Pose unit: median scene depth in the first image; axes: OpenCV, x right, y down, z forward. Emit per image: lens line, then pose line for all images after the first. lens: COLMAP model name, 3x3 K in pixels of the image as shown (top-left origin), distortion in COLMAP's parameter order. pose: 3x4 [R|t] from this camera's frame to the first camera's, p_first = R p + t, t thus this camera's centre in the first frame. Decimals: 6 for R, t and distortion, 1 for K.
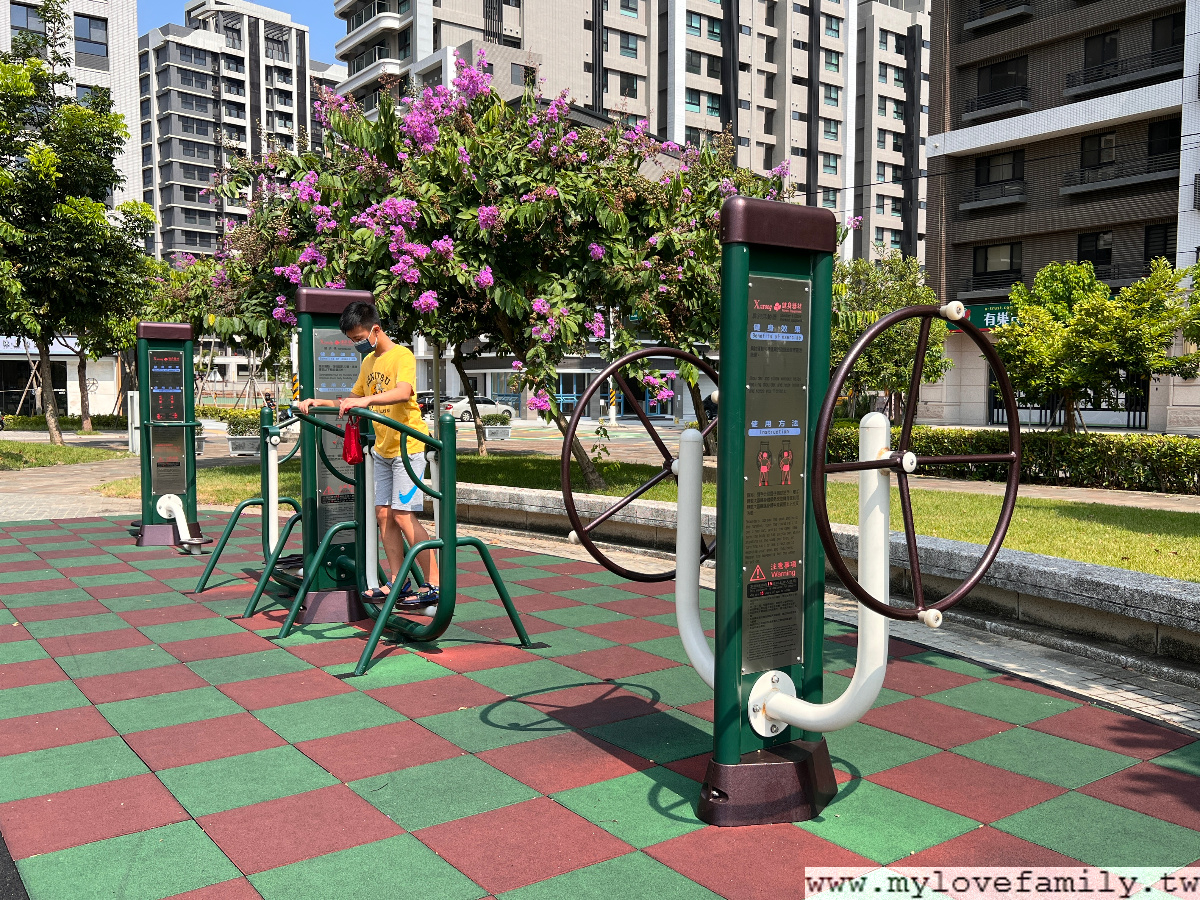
lens RADIAL K [[1042.3, 0, 600.0], [0, 1042.3, 450.0], [0, 0, 1]] dist [0.035637, -0.014298]
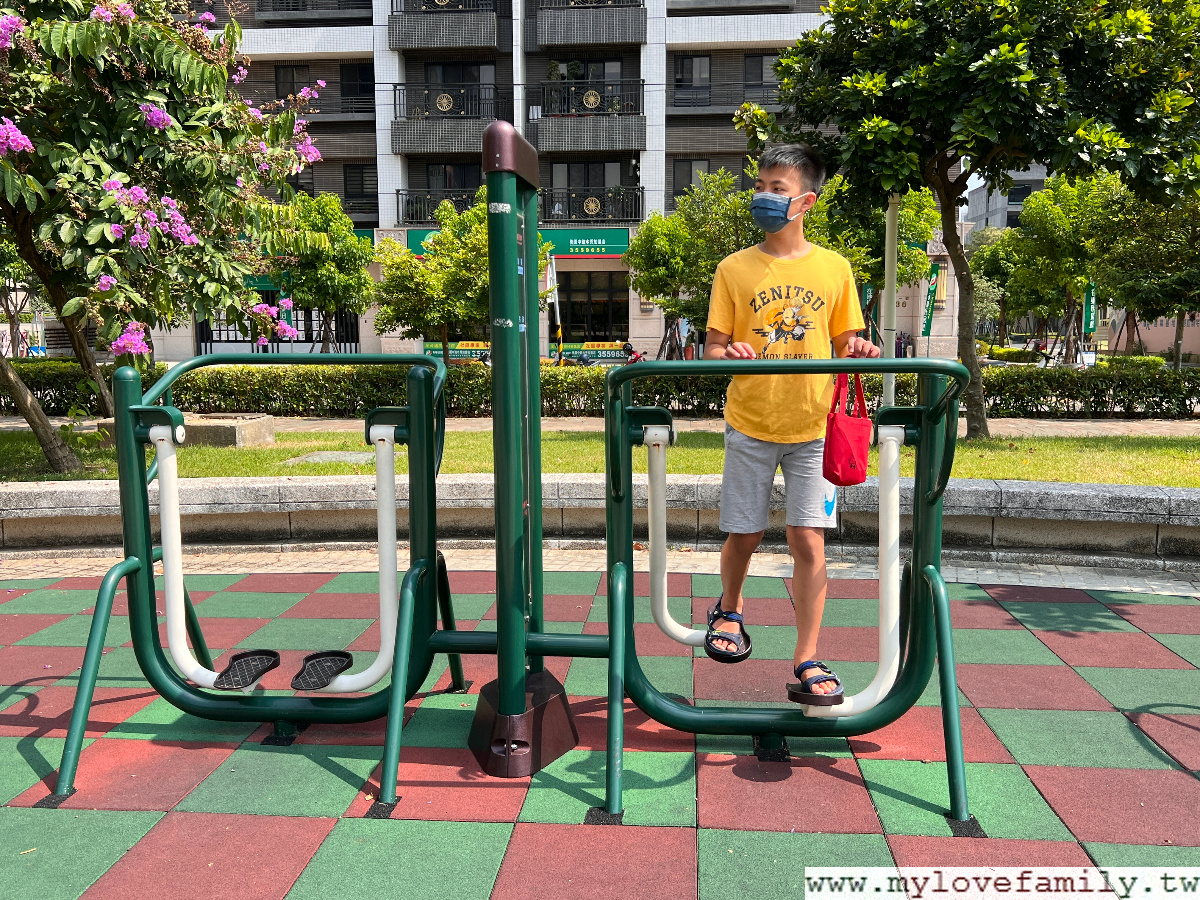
lens RADIAL K [[1042.3, 0, 600.0], [0, 1042.3, 450.0], [0, 0, 1]] dist [0.035637, -0.014298]
pose [[0.657520, -0.096605, 0.747218, -0.380878], [0.048393, 0.995113, 0.086070, -0.024193], [-0.751882, -0.020433, 0.658981, 0.378620]]
